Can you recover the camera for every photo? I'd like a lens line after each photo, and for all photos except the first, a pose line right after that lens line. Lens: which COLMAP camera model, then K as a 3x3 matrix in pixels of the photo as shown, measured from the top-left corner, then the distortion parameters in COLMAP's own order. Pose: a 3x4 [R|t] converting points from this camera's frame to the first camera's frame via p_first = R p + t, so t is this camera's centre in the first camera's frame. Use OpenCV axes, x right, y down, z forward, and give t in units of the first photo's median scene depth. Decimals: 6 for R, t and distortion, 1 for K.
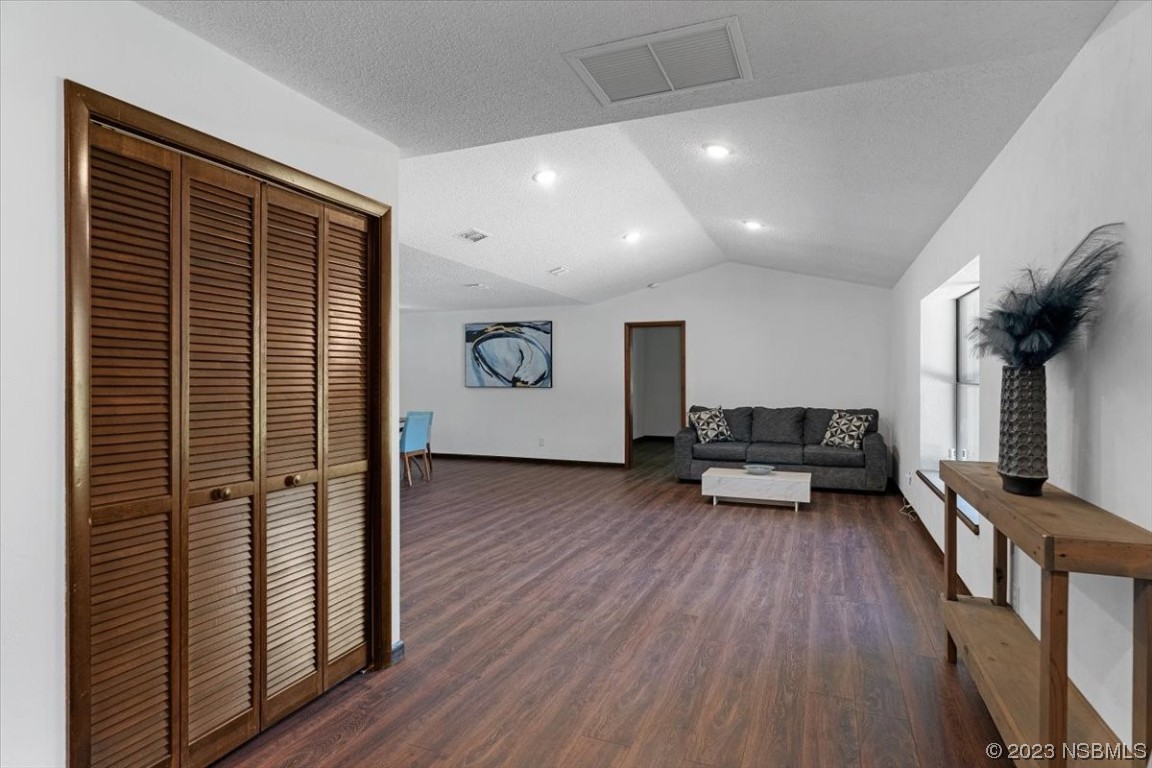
lens RADIAL K [[606.2, 0, 579.6], [0, 606.2, 380.7], [0, 0, 1]] dist [-0.000704, -0.000117]
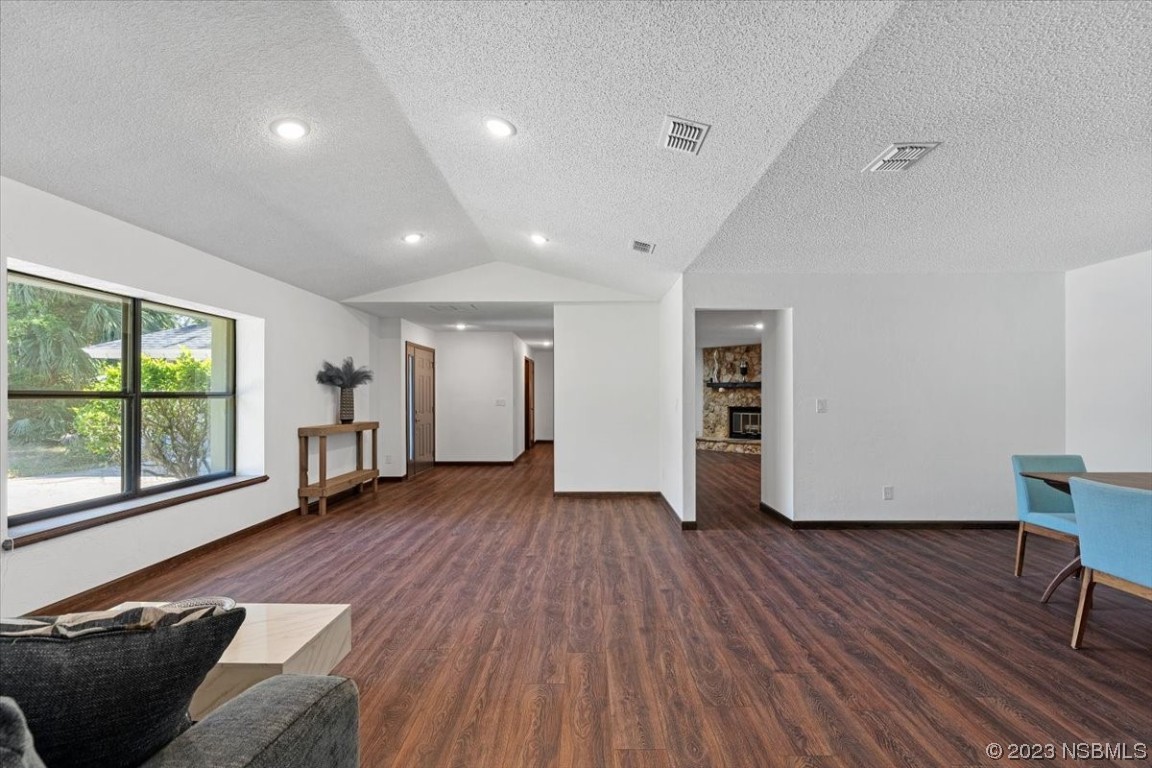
lens RADIAL K [[521.9, 0, 567.8], [0, 521.9, 387.0], [0, 0, 1]] dist [-0.003375, 0.000071]
pose [[-0.941806, -0.002555, -0.336146, 0.161735], [0.002356, 0.999896, -0.014203, 0.004061], [0.336147, -0.014168, -0.941703, 1.256320]]
